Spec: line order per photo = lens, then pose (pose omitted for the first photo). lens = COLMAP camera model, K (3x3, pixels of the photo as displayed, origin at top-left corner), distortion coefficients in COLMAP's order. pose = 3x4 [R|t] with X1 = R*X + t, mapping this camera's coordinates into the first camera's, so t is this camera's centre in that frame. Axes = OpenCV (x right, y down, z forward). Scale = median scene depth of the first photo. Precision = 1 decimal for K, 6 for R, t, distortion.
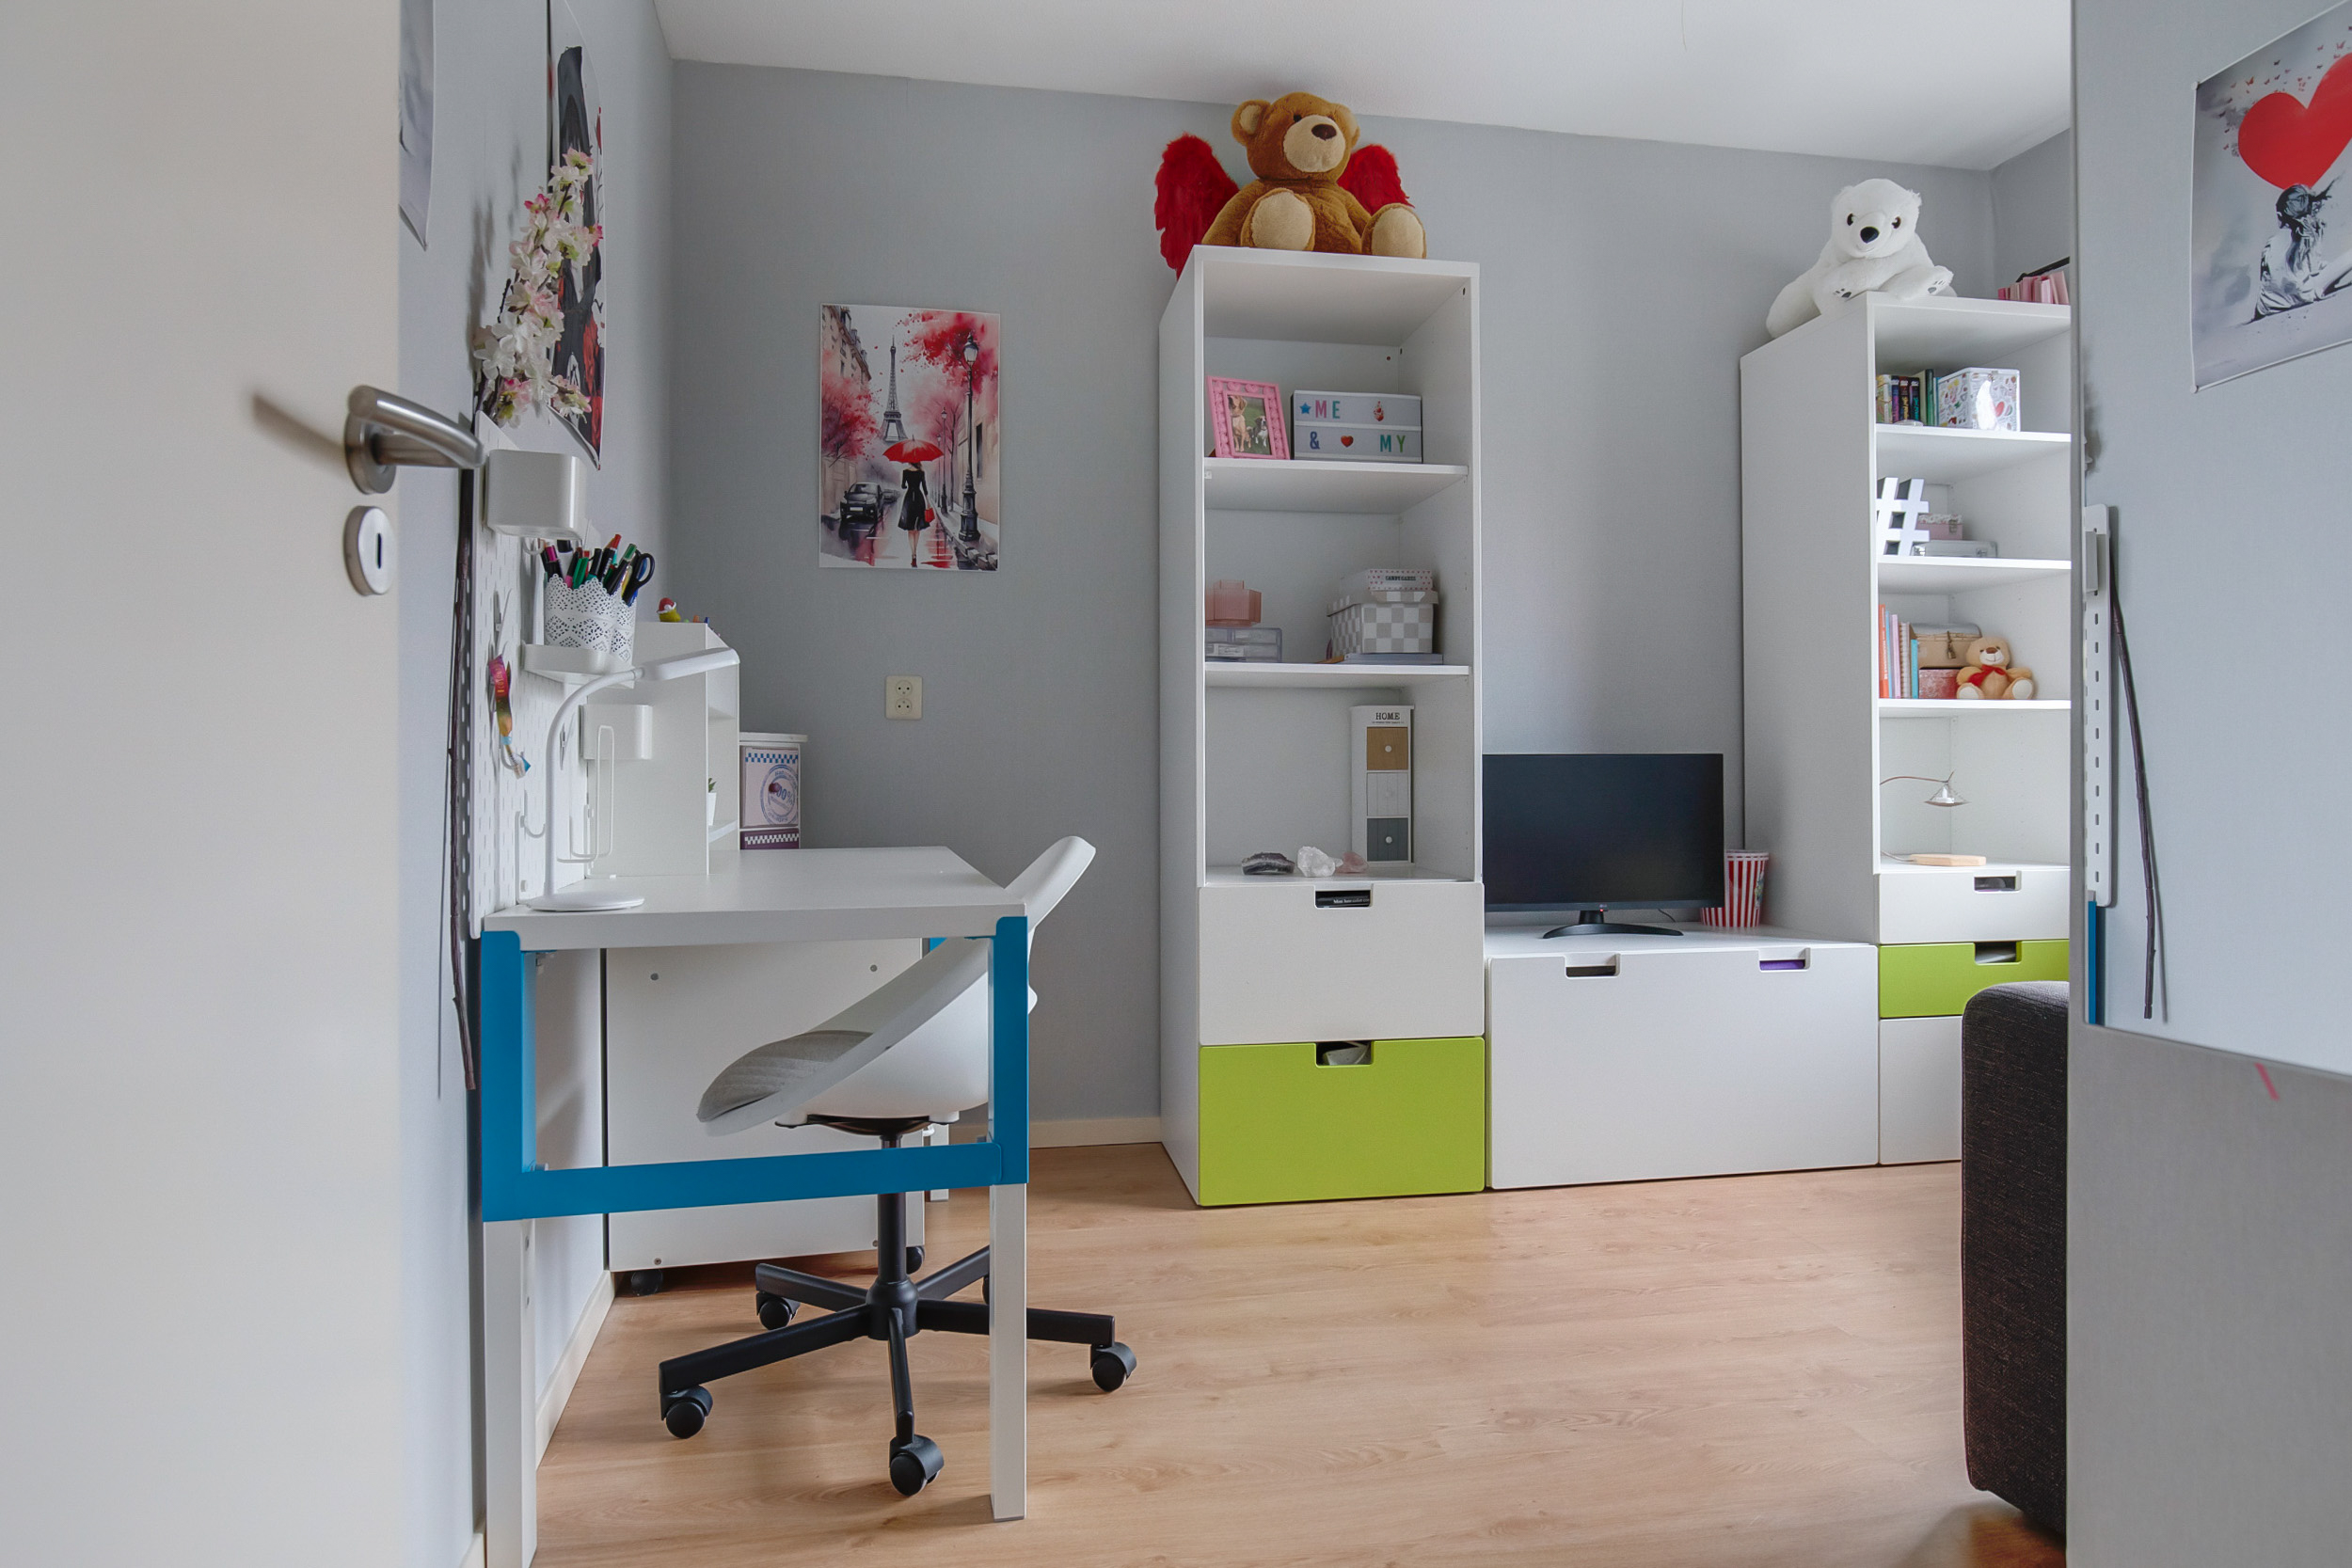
lens RADIAL K [[1343.4, 0, 1173.7], [0, 1343.4, 780.4], [0, 0, 1]] dist [-0.000172, 0.000033]
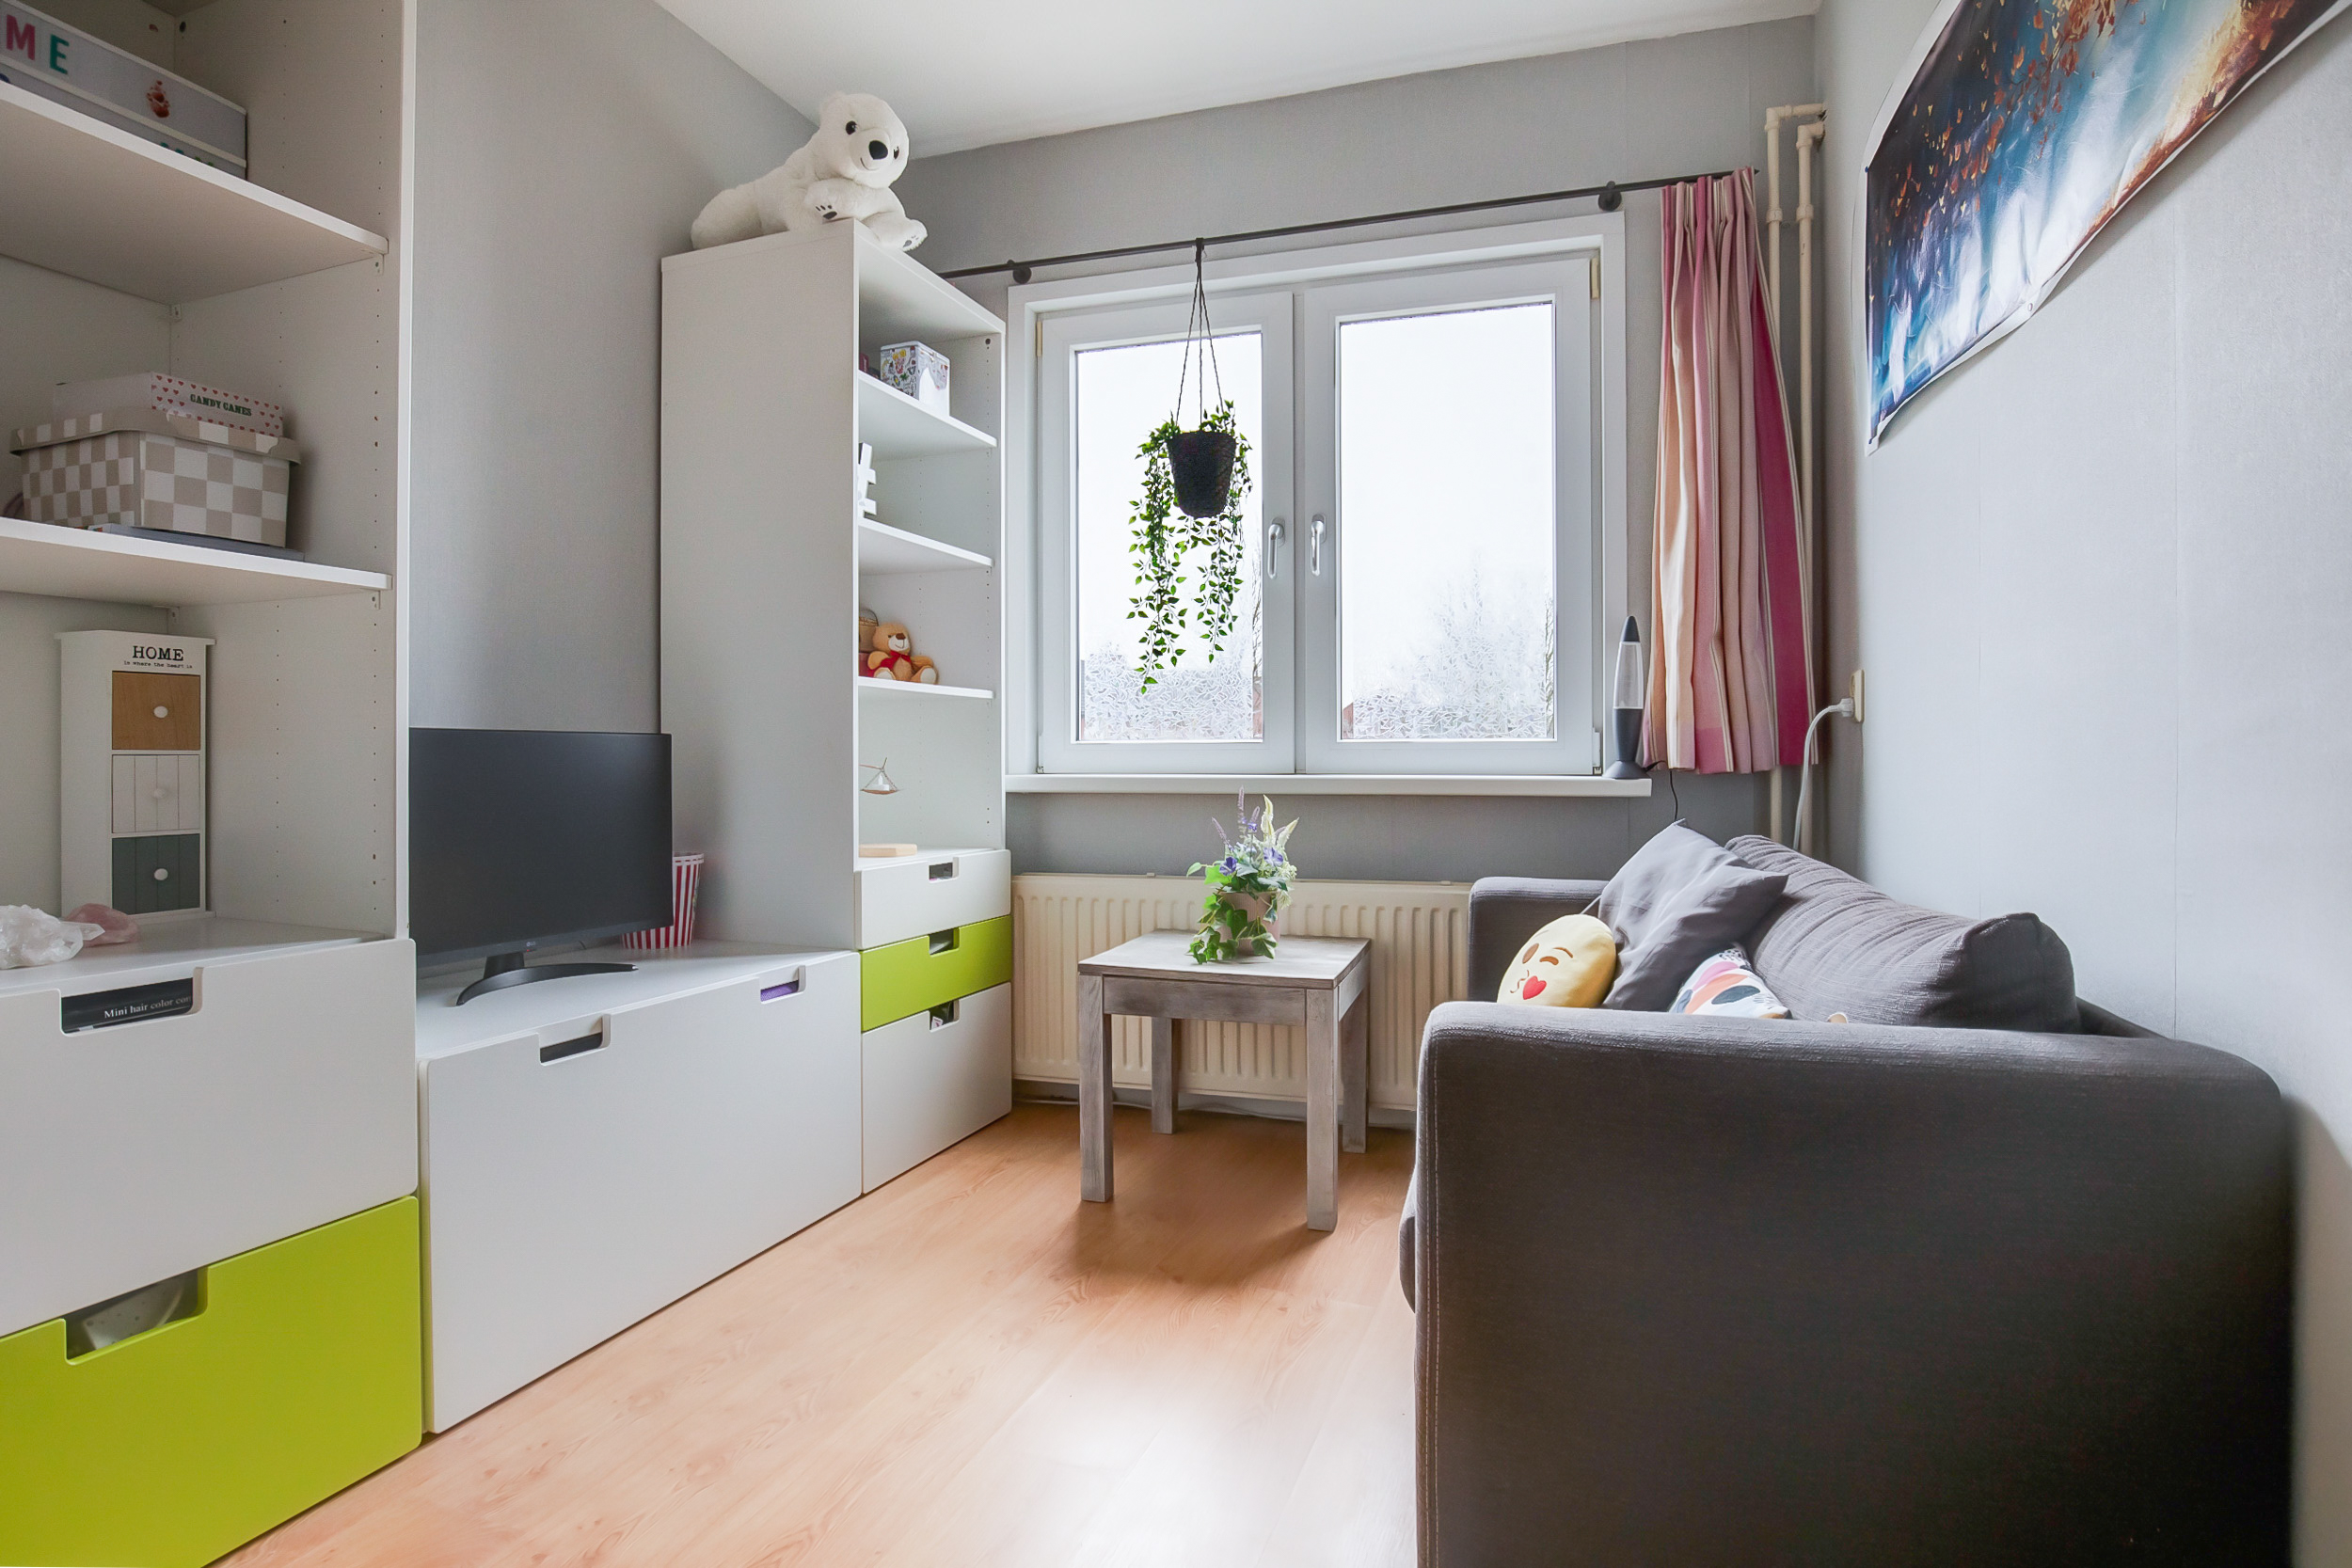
lens RADIAL K [[1180.2, 0, 1180.6], [0, 1180.2, 764.5], [0, 0, 1]] dist [-0.020136, 0.000705]
pose [[0.506677, -0.000054, 0.862136, -0.044725], [0.001289, 0.999999, -0.000695, -0.000731], [-0.862135, 0.001463, 0.506677, 0.414254]]
